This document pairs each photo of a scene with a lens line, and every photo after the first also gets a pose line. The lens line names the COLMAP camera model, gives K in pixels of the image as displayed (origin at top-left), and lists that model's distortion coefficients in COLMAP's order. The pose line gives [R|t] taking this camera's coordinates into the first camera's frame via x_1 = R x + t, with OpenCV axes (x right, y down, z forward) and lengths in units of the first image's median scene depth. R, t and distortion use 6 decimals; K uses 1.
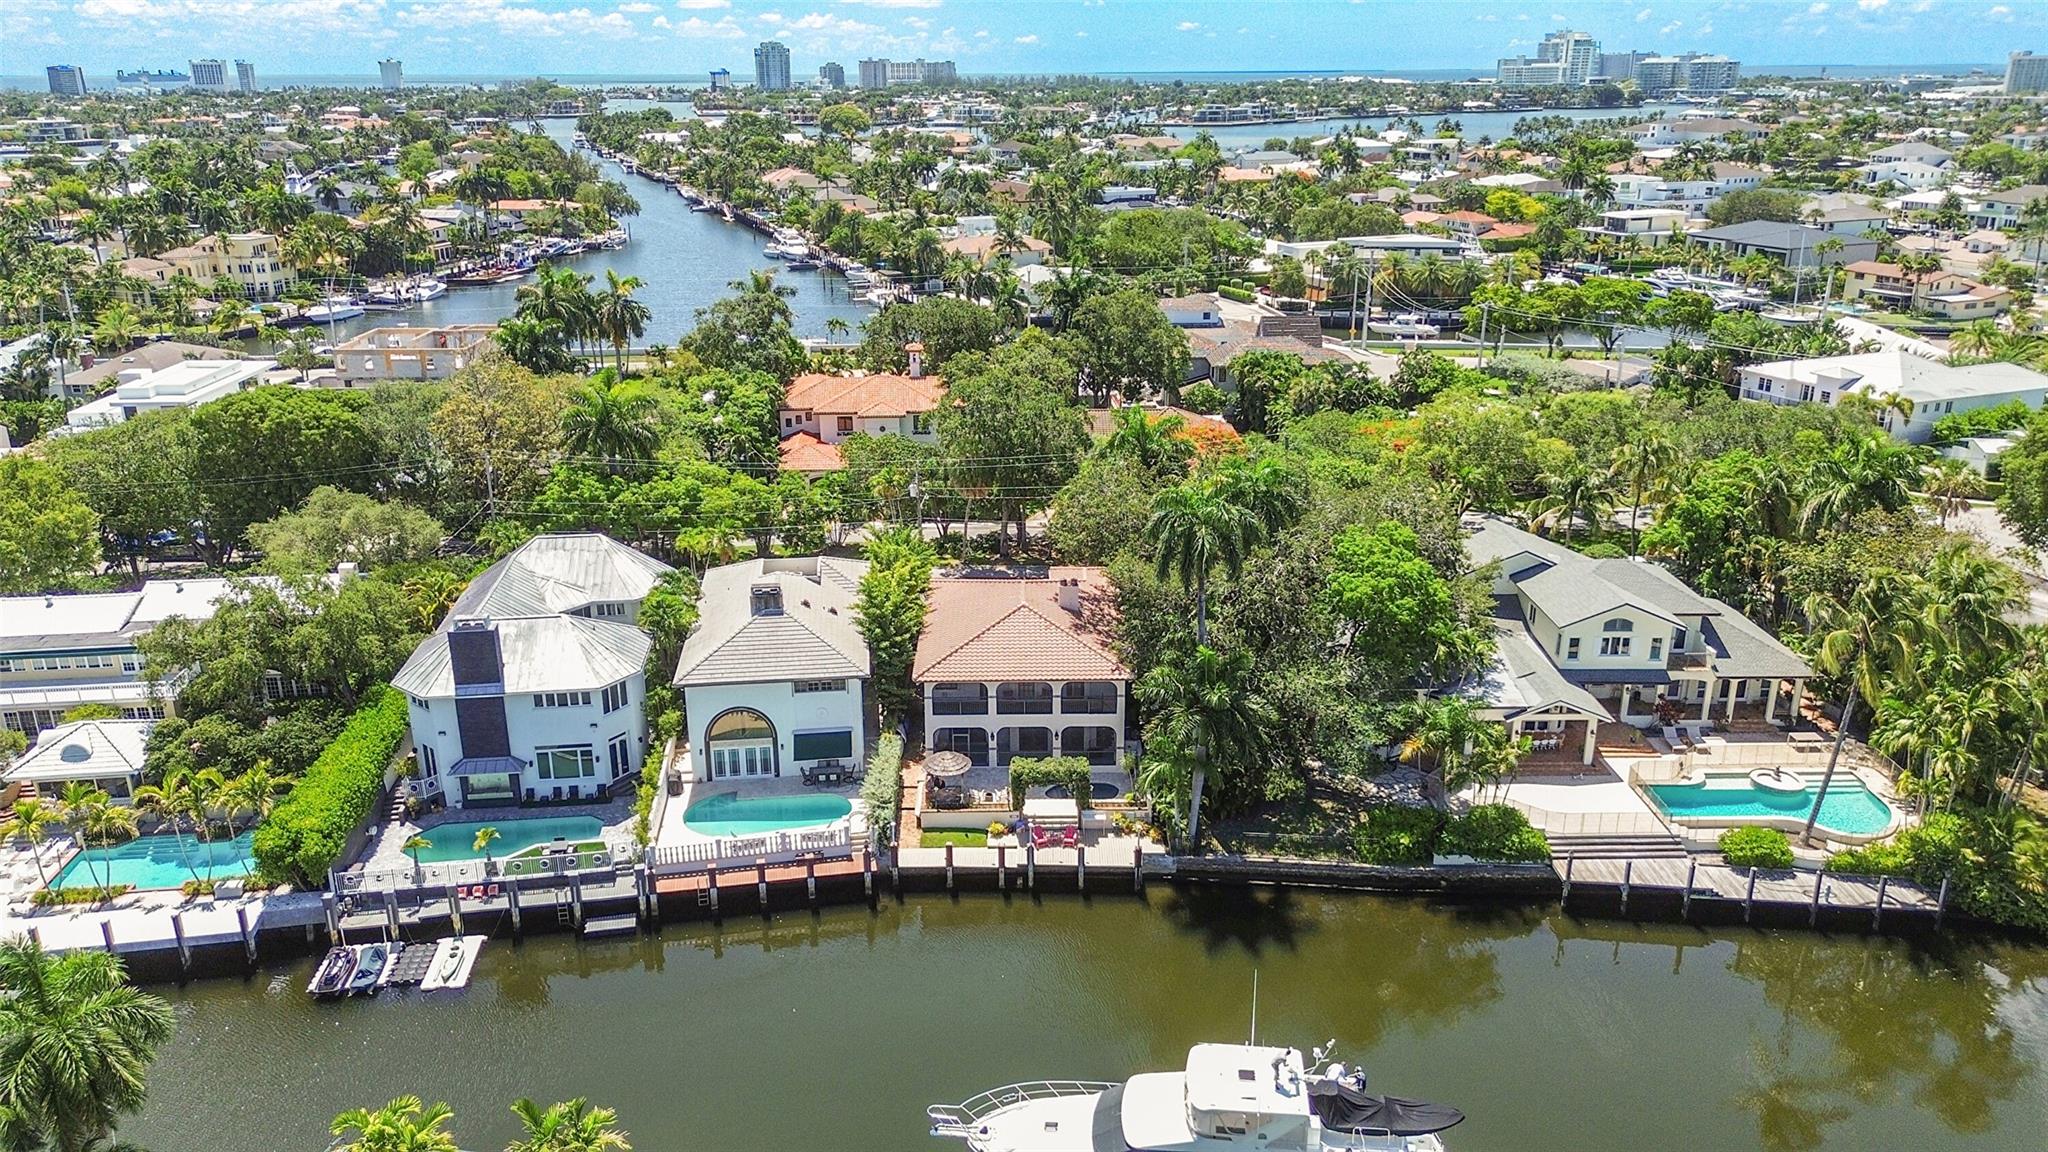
lens RADIAL K [[1458.4, 0, 1024.0], [0, 1458.4, 576.0], [0, 0, 1]] dist [0.102180, -0.126811]
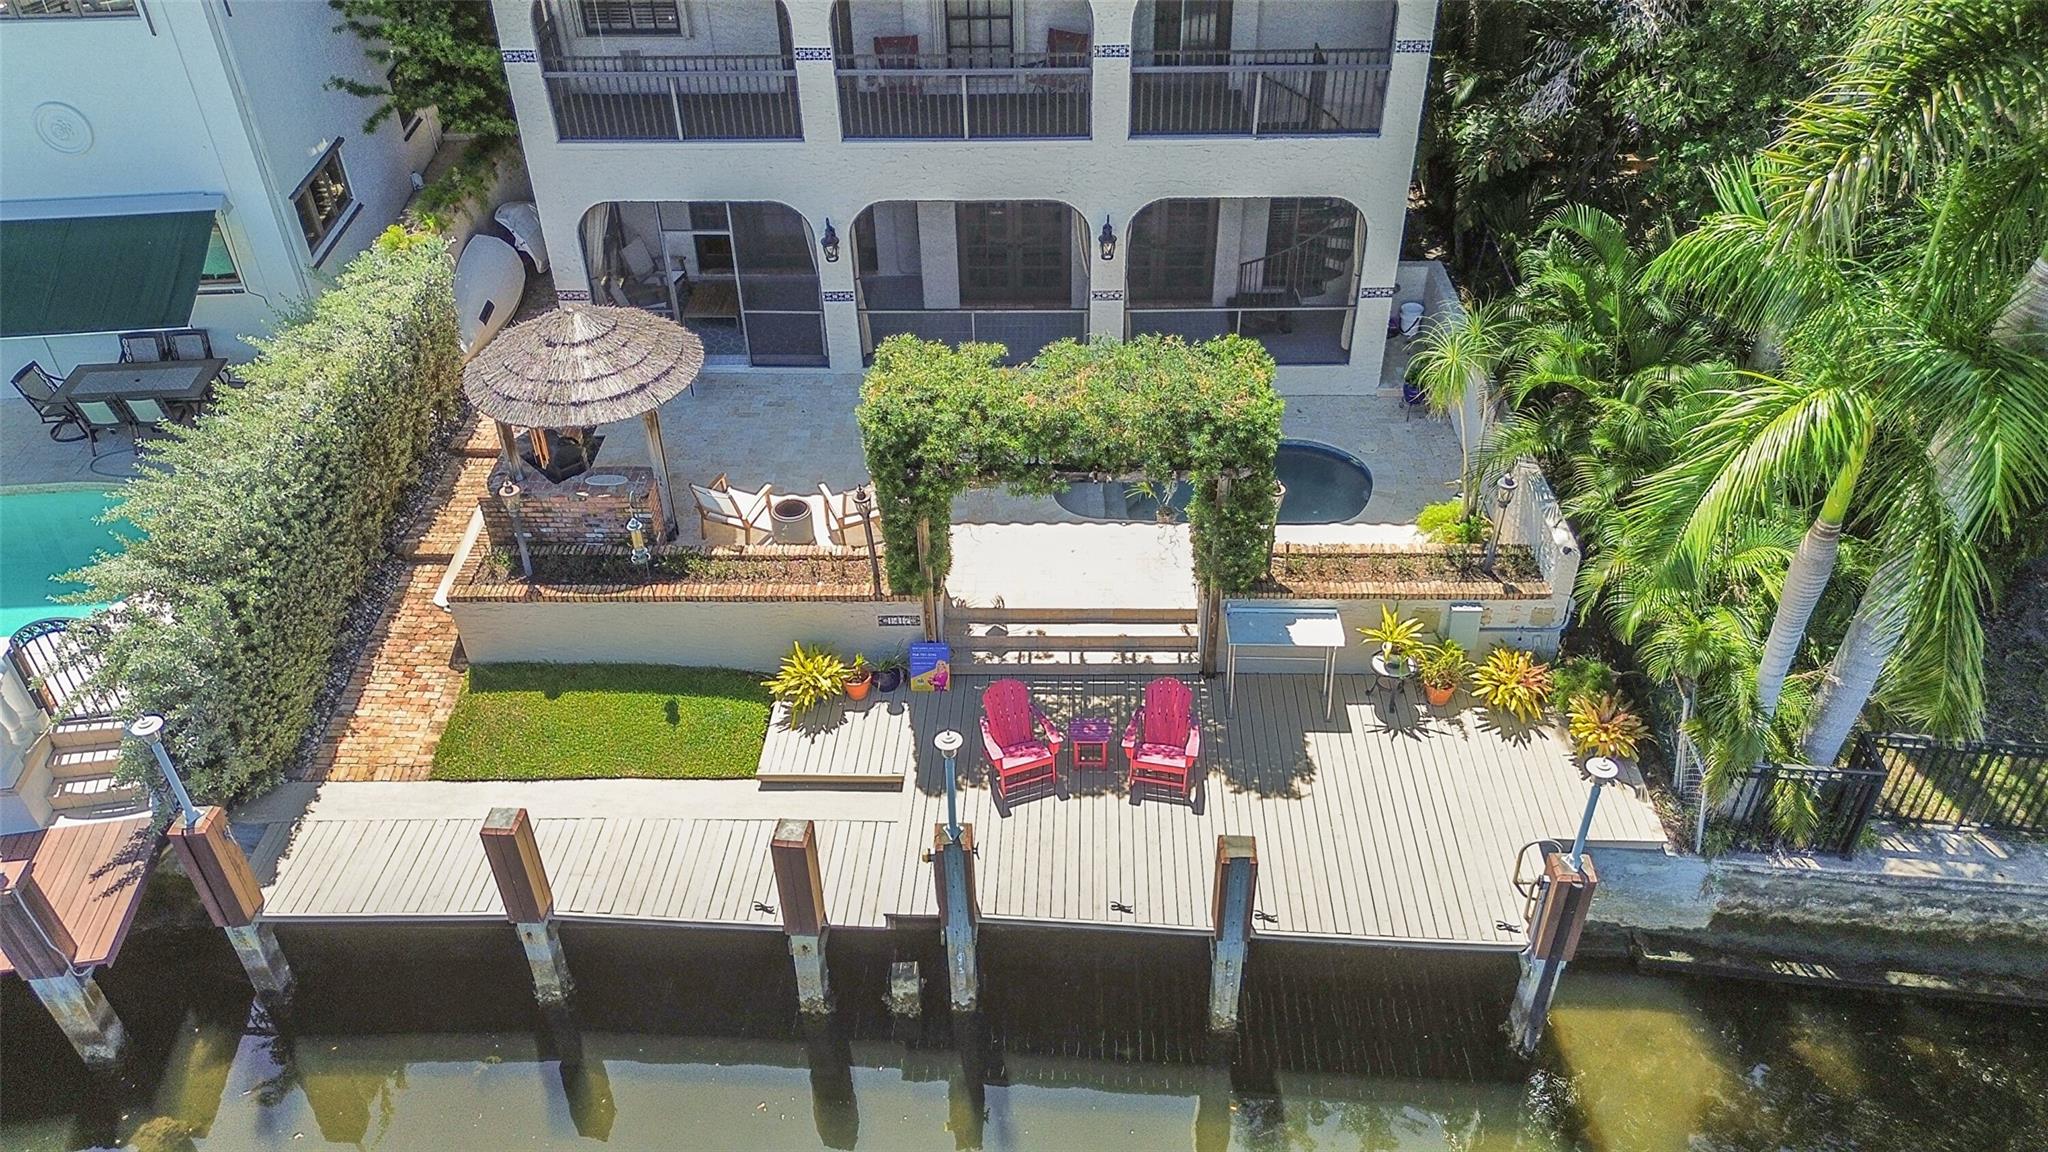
lens RADIAL K [[1458.4, 0, 1024.0], [0, 1458.4, 576.0], [0, 0, 1]] dist [0.102180, -0.126811]
pose [[0.999507, 0.009195, -0.030021, 0.016877], [0.000261, 0.953691, 0.300789, 0.092173], [0.031397, -0.300649, 0.953218, 0.776812]]
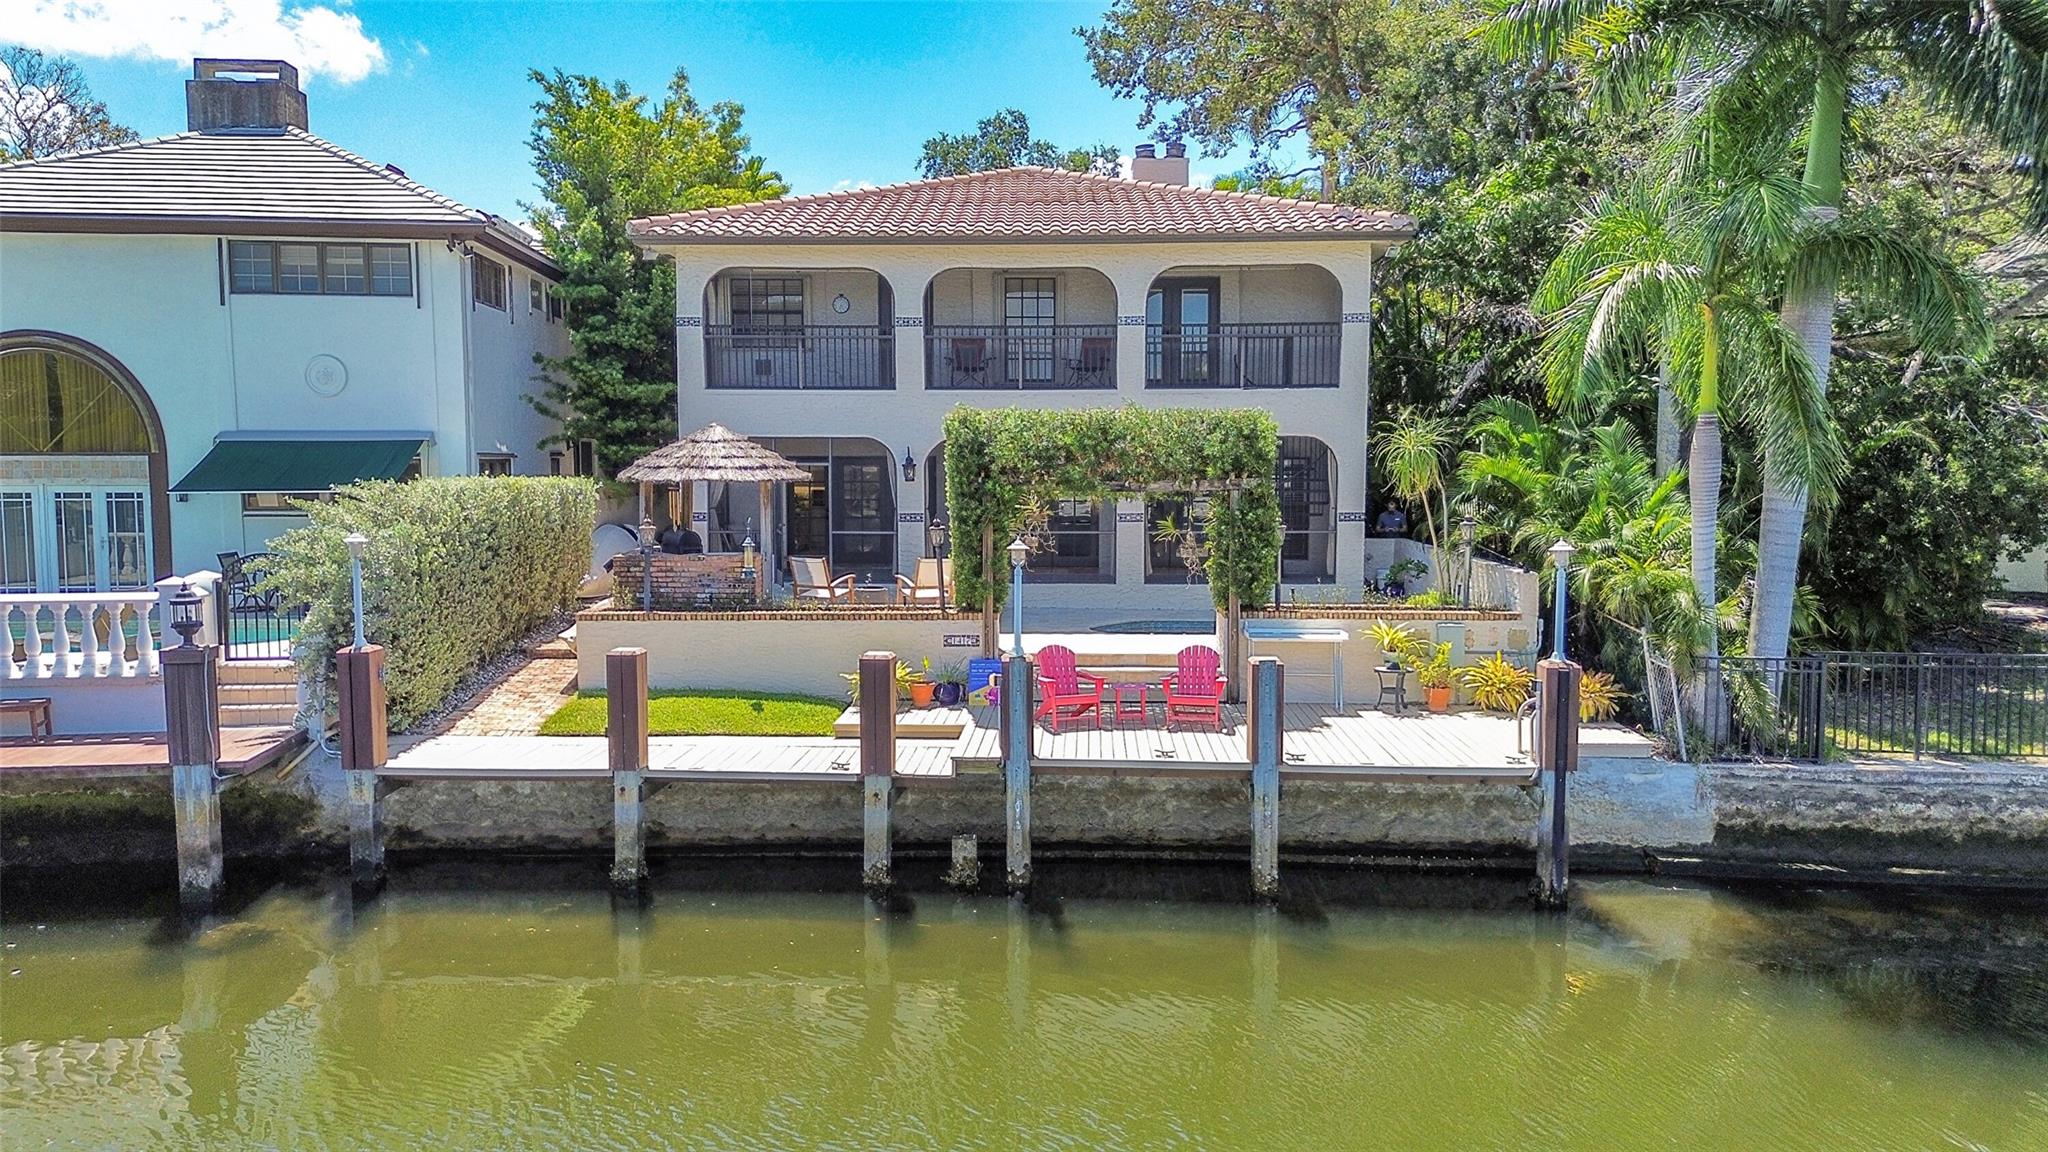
lens RADIAL K [[1458.4, 0, 1024.0], [0, 1458.4, 576.0], [0, 0, 1]] dist [0.102180, -0.126811]
pose [[0.999430, 0.008318, -0.032710, 0.011076], [-0.016396, 0.966770, -0.255121, 0.208804], [0.029501, 0.255512, 0.966356, 0.739107]]
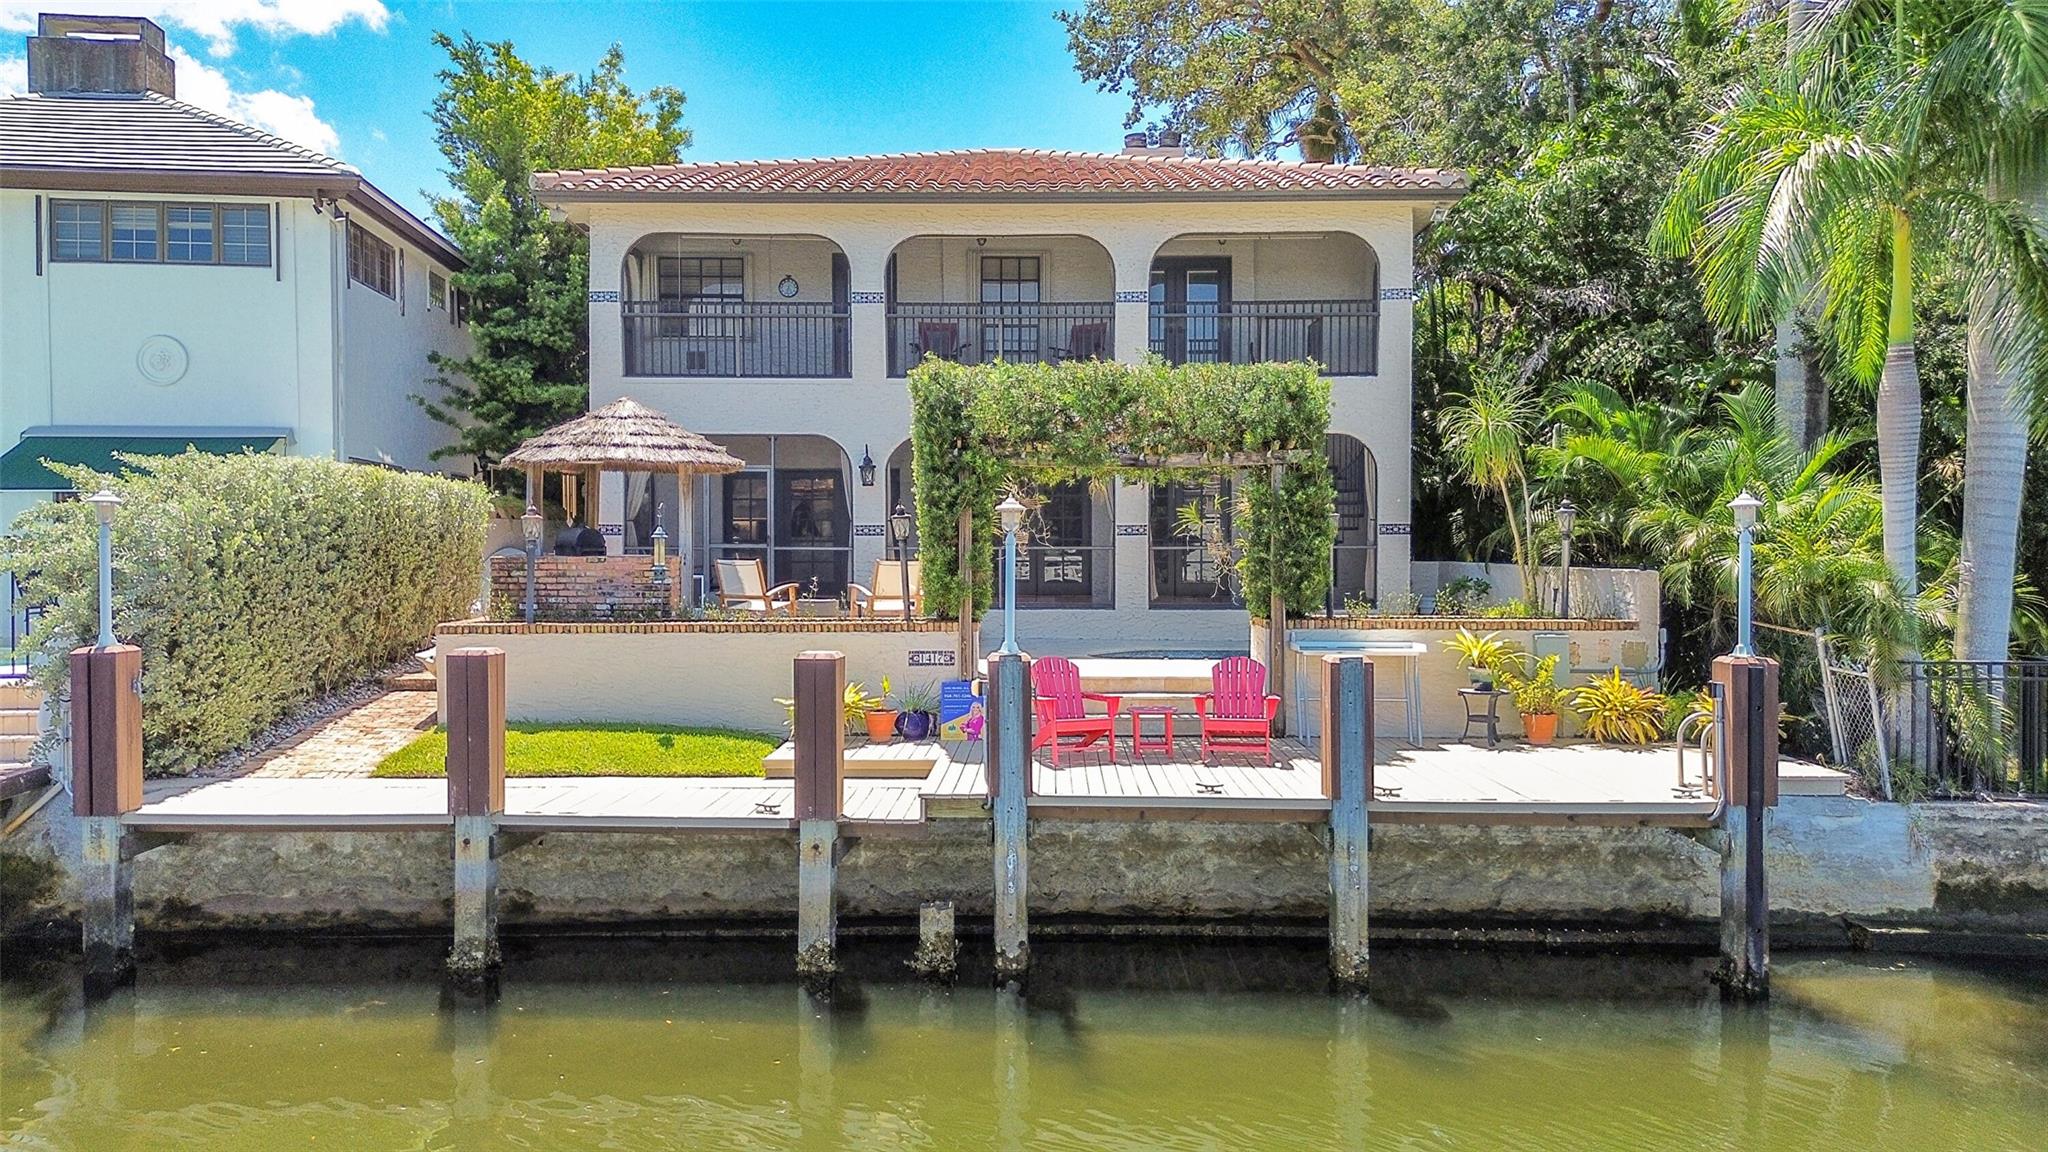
lens RADIAL K [[1459.2, 0, 1024.0], [0, 1459.2, 576.0], [0, 0, 1]] dist [0.064885, -0.050187]
pose [[0.999952, 0.005321, -0.008187, 0.006550], [-0.007640, 0.948498, -0.316690, 0.207497], [0.006080, 0.316738, 0.948494, 0.790480]]
